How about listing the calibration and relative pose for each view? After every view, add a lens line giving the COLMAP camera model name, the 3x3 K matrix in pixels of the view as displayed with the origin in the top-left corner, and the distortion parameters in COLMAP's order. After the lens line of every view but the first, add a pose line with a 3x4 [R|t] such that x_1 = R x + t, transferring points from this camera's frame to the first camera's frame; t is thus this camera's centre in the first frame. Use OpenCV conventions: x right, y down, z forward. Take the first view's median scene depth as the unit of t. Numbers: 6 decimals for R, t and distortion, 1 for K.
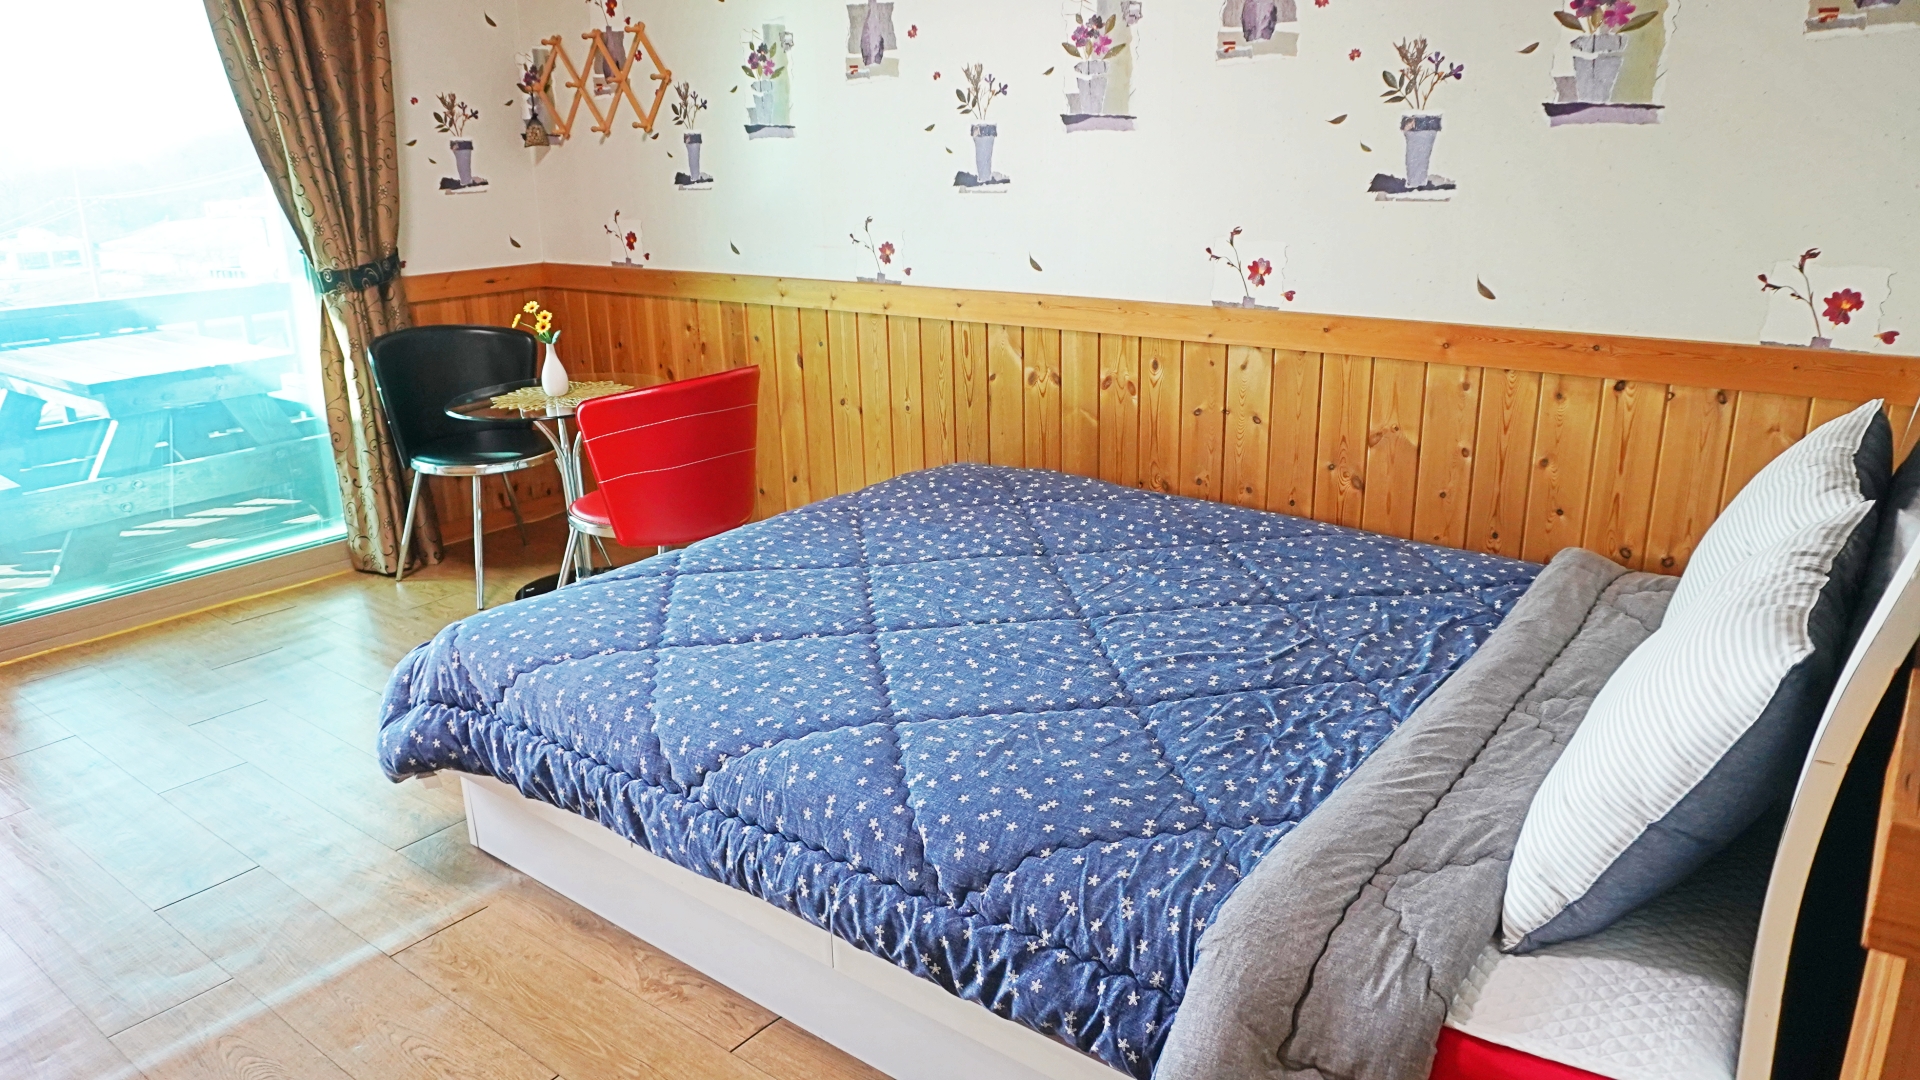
lens RADIAL K [[1294.6, 0, 968.5], [0, 1294.6, 536.9], [0, 0, 1]] dist [-0.043103, 0.024608]
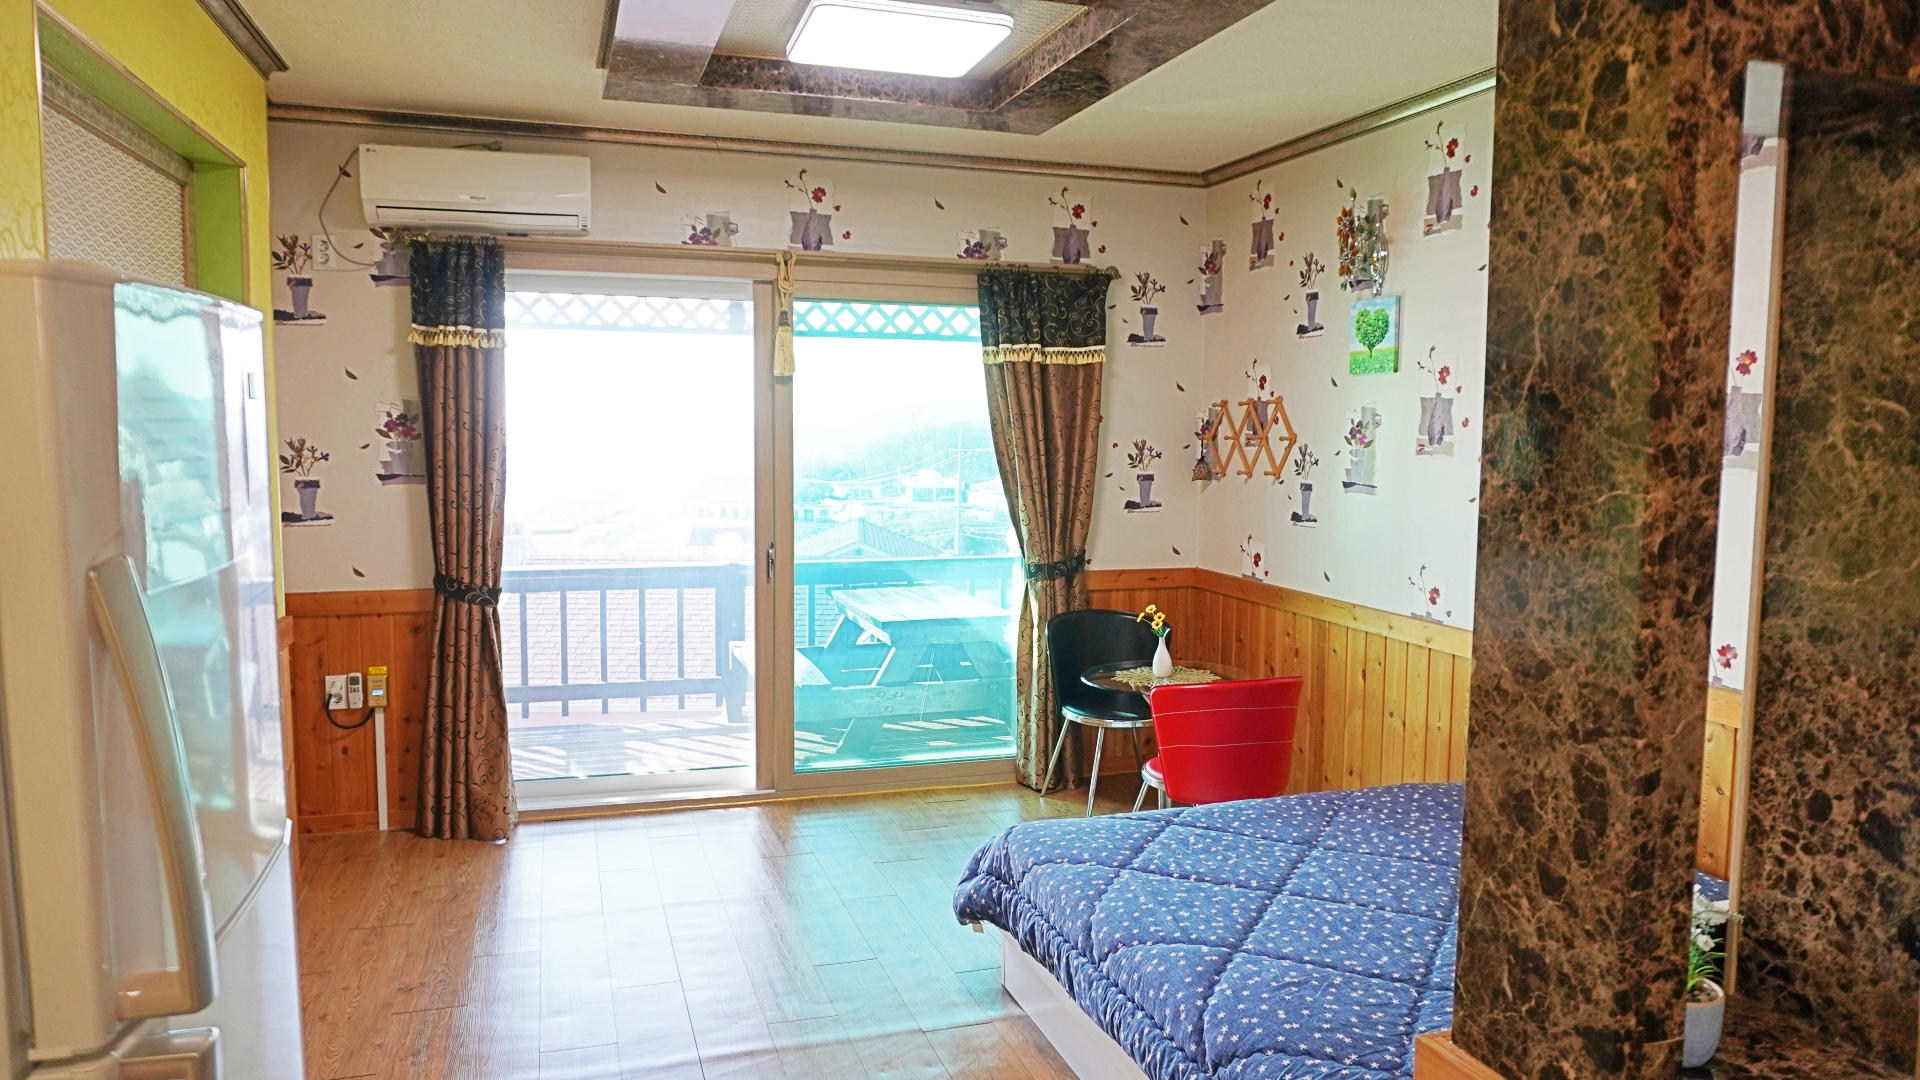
lens RADIAL K [[1294.6, 0, 954.1], [0, 1294.6, 542.4], [0, 0, 1]] dist [-0.043103, 0.024608]
pose [[0.823347, 0.079782, -0.561902, 0.232671], [-0.189582, 0.971861, -0.139802, -0.018330], [0.534937, 0.221632, 0.815305, -0.212269]]
